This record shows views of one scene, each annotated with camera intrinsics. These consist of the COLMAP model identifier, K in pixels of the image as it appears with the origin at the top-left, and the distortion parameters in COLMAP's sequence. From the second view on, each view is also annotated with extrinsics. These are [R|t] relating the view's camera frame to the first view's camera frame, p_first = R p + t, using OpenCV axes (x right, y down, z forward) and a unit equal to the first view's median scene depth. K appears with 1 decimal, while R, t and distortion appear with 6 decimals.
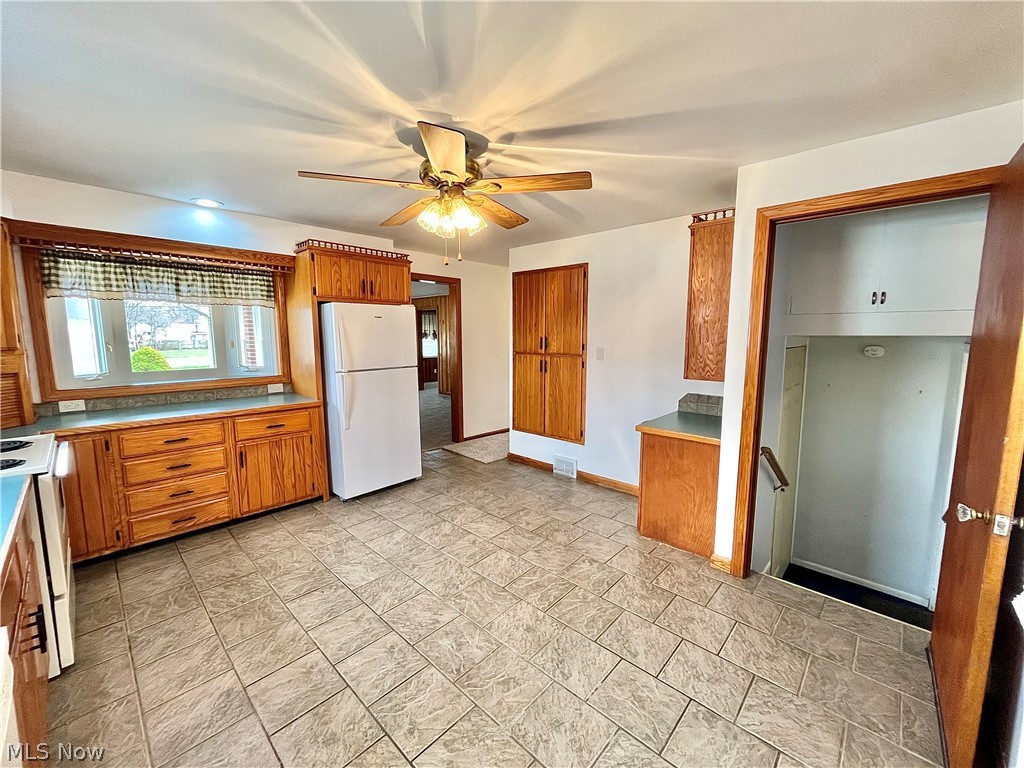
lens RADIAL K [[410.6, 0, 512.7], [0, 410.6, 384.3], [0, 0, 1]] dist [0.000187, 0.000066]
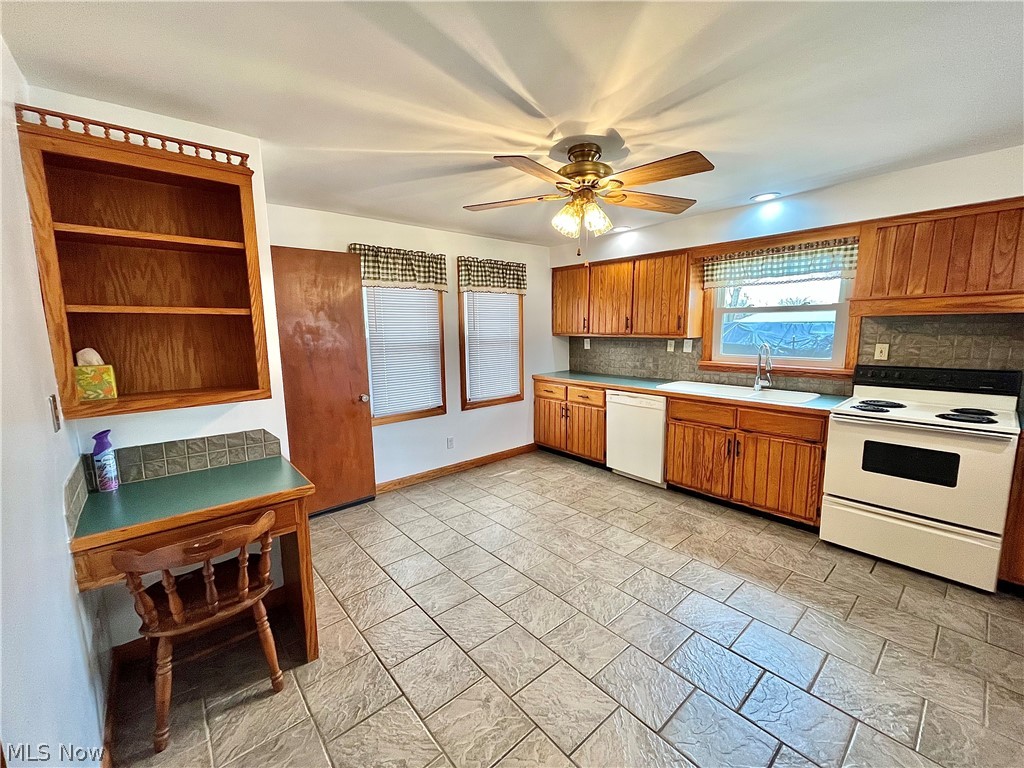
lens RADIAL K [[410.6, 0, 509.6], [0, 410.6, 379.5], [0, 0, 1]] dist [0.000187, 0.000066]
pose [[-0.993523, -0.000235, 0.113630, -0.076754], [0.028041, 0.968564, 0.247180, -0.268374], [-0.110116, 0.248766, -0.962284, 2.125866]]
